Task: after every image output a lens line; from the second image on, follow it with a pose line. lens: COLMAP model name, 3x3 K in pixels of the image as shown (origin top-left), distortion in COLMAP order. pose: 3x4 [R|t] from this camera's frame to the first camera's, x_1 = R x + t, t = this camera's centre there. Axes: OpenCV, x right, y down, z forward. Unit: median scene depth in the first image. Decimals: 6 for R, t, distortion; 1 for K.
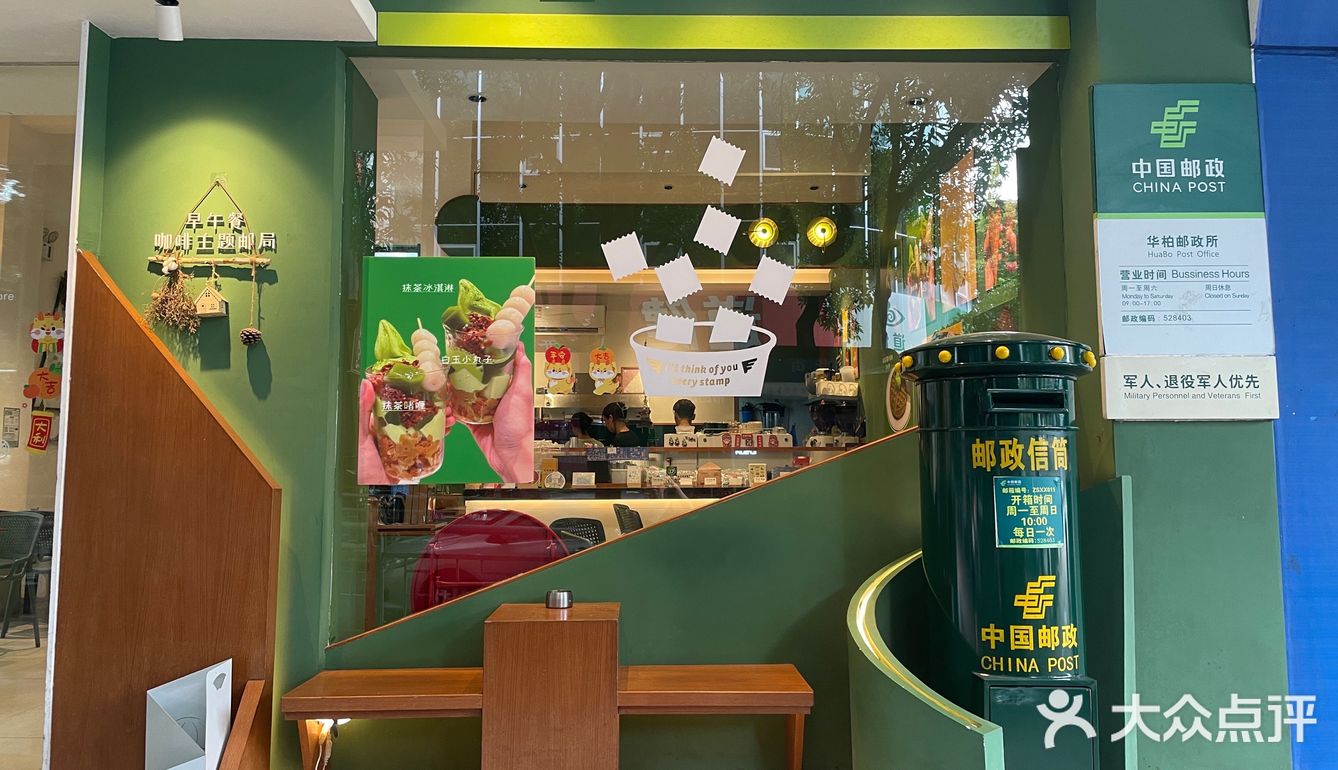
lens RADIAL K [[1074.5, 0, 669.0], [0, 1074.5, 375.9], [0, 0, 1]] dist [0.077490, -0.101606]
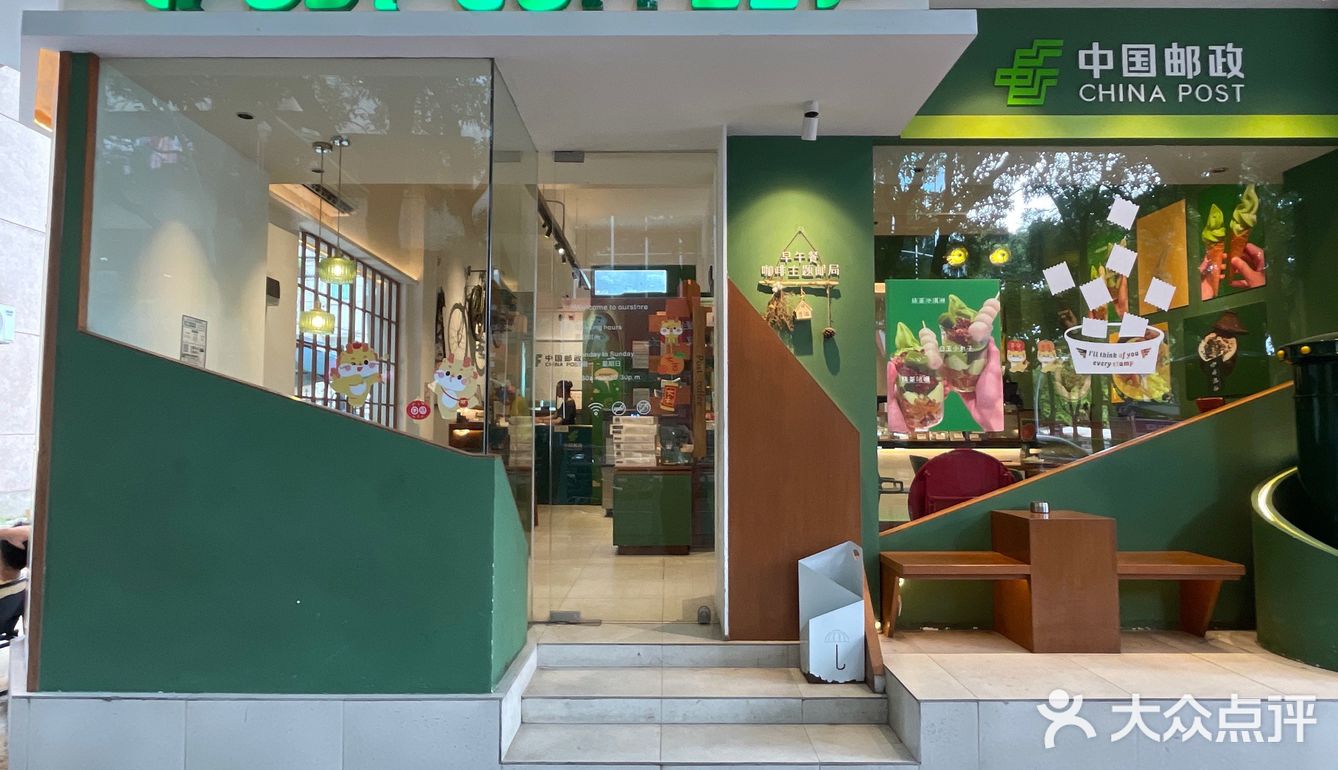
lens RADIAL K [[815.7, 0, 667.8], [0, 815.7, 396.2], [0, 0, 1]] dist [-0.016621, -0.002175]
pose [[0.998624, 0.001622, -0.052419, -0.529370], [0.000579, 0.999120, 0.041931, 0.003245], [0.052441, -0.041904, 0.997744, -0.148711]]
